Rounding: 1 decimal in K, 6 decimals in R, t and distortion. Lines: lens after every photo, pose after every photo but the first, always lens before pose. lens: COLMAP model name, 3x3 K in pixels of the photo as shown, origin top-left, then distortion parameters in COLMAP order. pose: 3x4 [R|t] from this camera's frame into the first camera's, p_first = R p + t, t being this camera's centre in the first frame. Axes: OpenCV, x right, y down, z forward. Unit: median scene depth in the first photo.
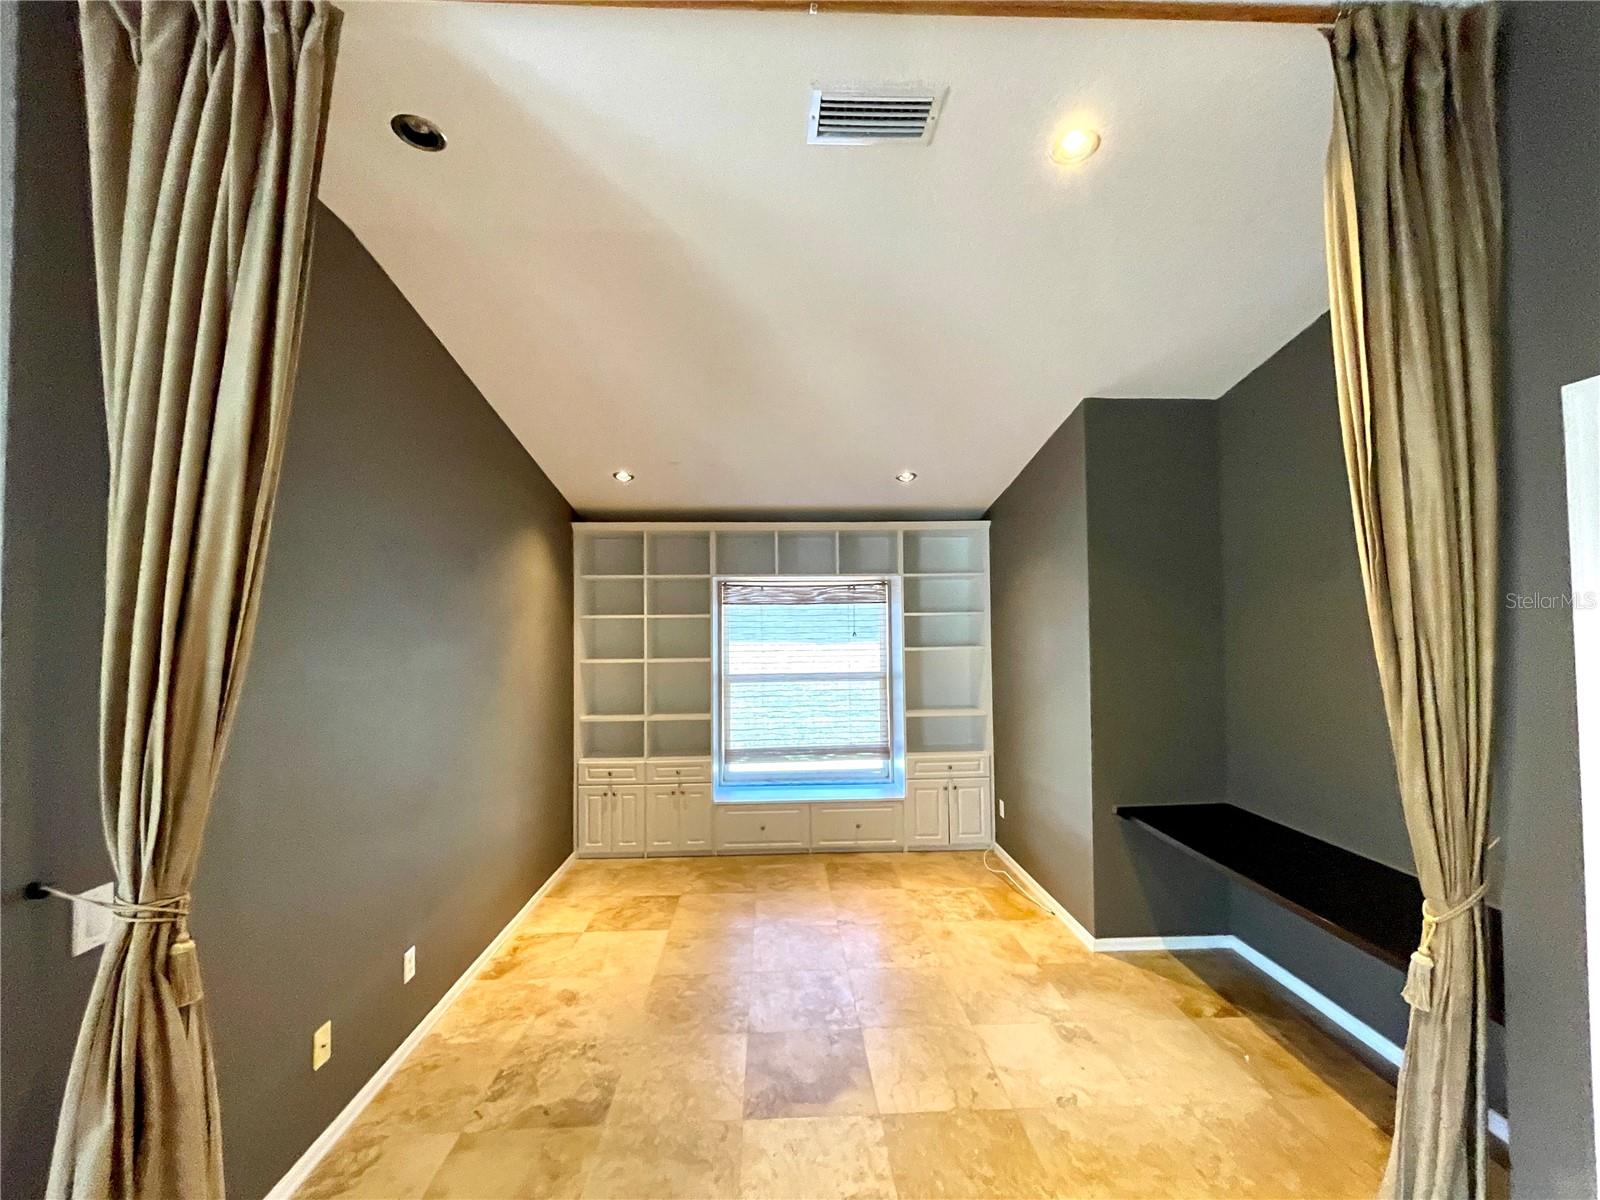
lens RADIAL K [[645.0, 0, 800.0], [0, 645.0, 600.0], [0, 0, 1]] dist [0.016299, 0.000021]
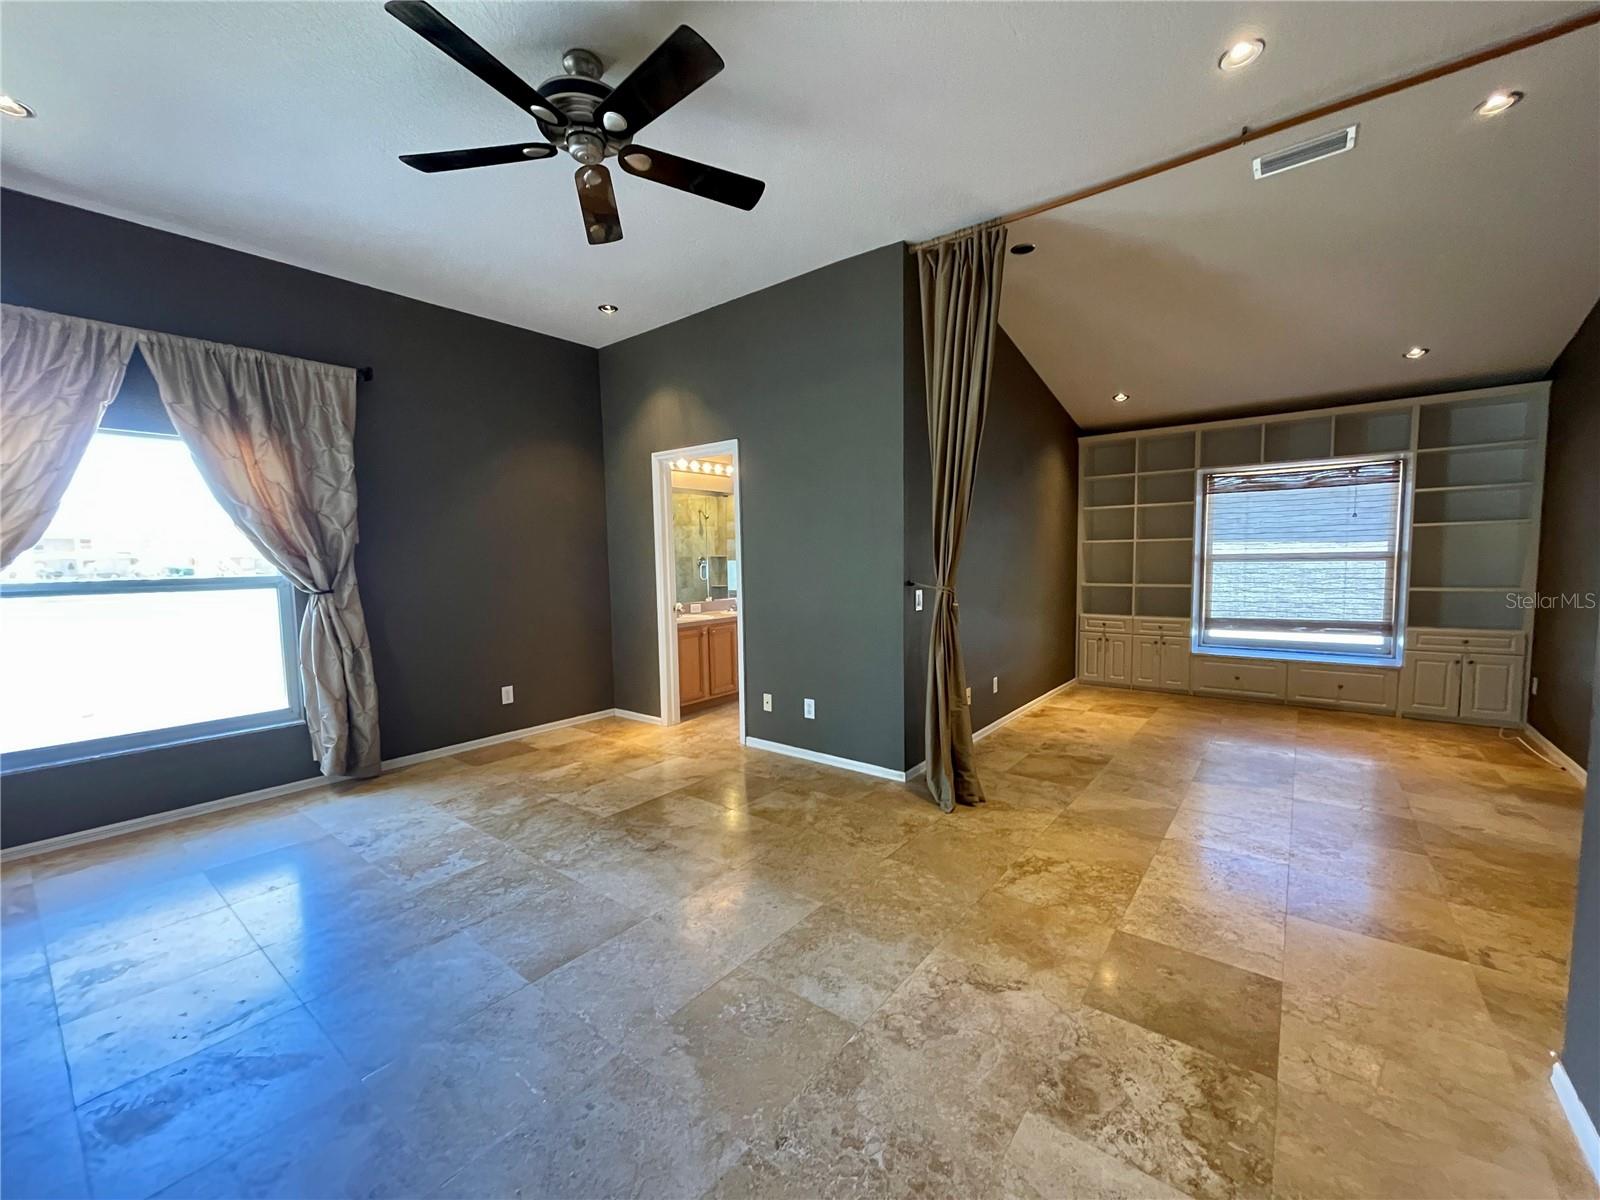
lens RADIAL K [[646.7, 0, 796.3], [0, 646.7, 606.0], [0, 0, 1]] dist [-0.001722, 0.000042]
pose [[0.754858, 0.046115, -0.654265, 0.102239], [0.035055, 0.993263, 0.110453, 0.057594], [0.654951, -0.106312, 0.748156, -0.423690]]
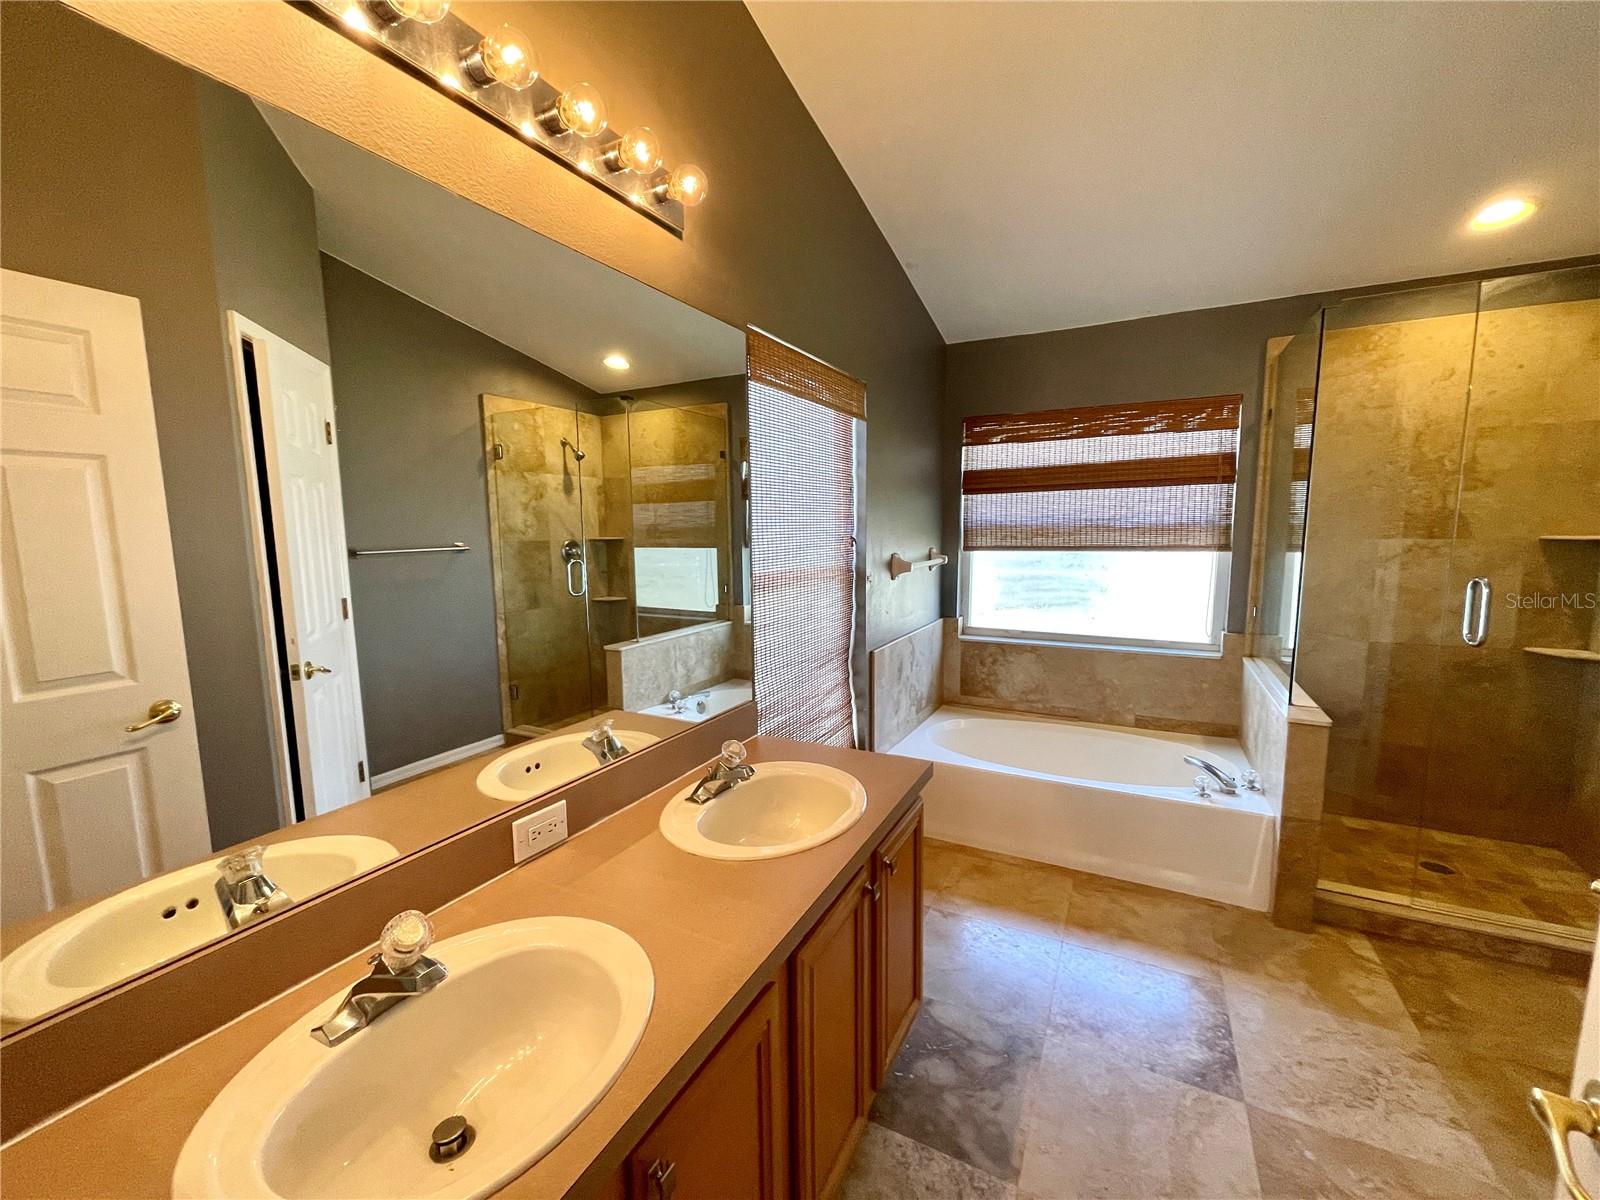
lens RADIAL K [[653.3, 0, 800.0], [0, 653.3, 600.0], [0, 0, 1]] dist [-0.001334, -0.000053]
pose [[0.864975, 0.063350, -0.497801, -0.698916], [0.024846, 0.985376, 0.168570, 0.050582], [0.501200, -0.158178, 0.850752, 0.269977]]
